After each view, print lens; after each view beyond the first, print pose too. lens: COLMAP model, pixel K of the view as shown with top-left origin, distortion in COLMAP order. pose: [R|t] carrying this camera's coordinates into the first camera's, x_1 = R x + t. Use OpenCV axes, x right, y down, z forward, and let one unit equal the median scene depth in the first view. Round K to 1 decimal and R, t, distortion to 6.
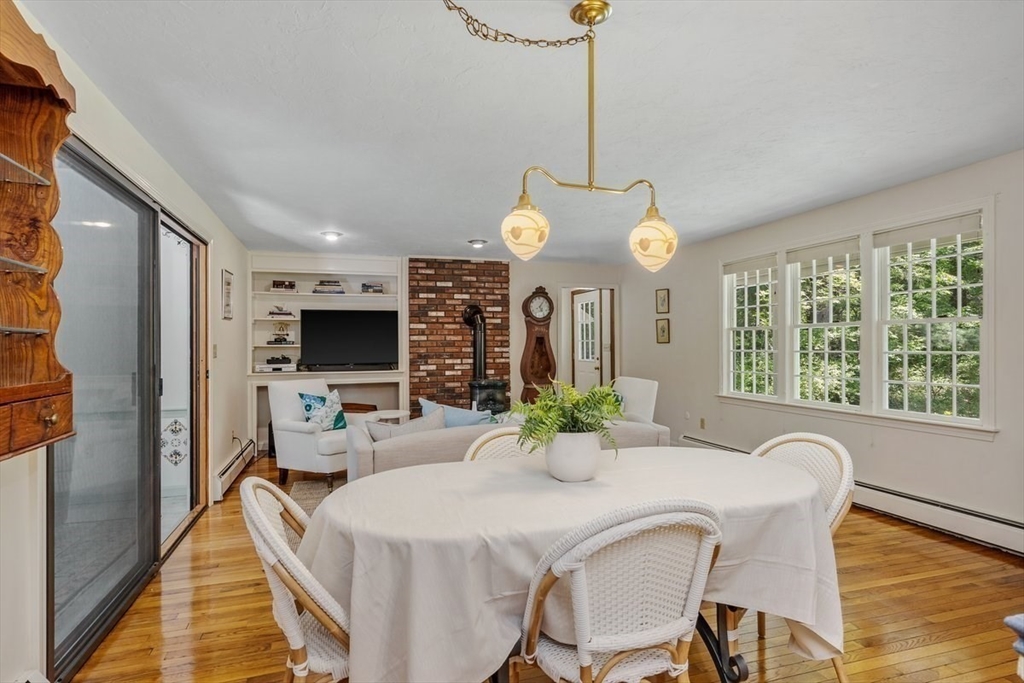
lens RADIAL K [[550.1, 0, 512.0], [0, 550.1, 341.5], [0, 0, 1]] dist [0.001096, 0.000075]
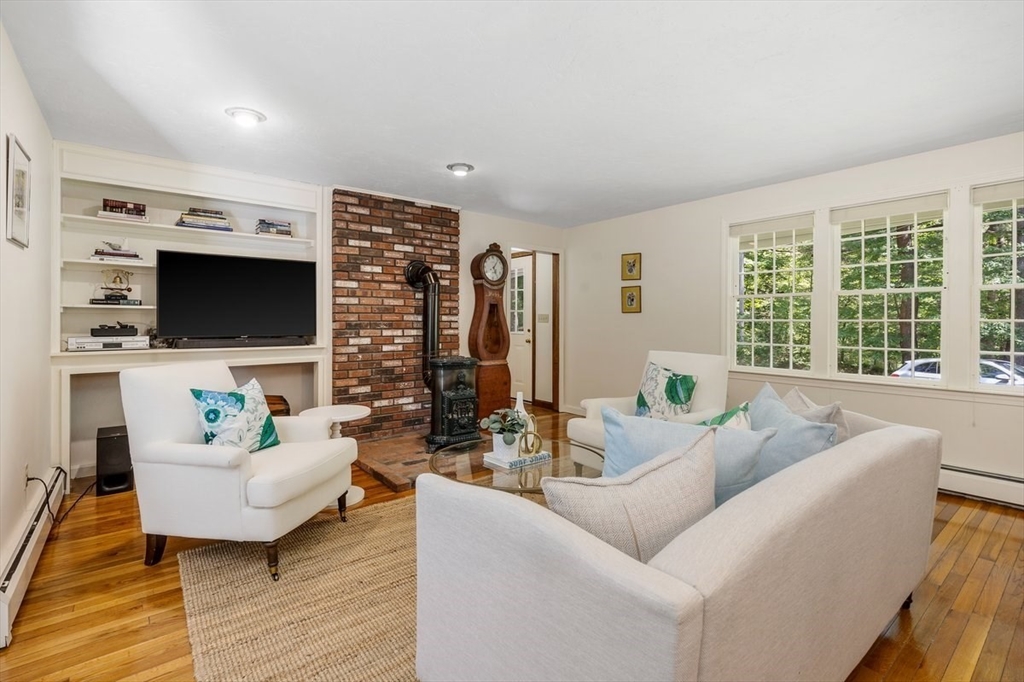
lens RADIAL K [[476.3, 0, 511.5], [0, 476.3, 321.8], [0, 0, 1]] dist [-0.001127, -0.000819]
pose [[0.932816, 0.009421, 0.360229, -0.192718], [-0.011960, 0.999917, 0.004820, 0.015998], [-0.360154, -0.008804, 0.932851, 0.332008]]
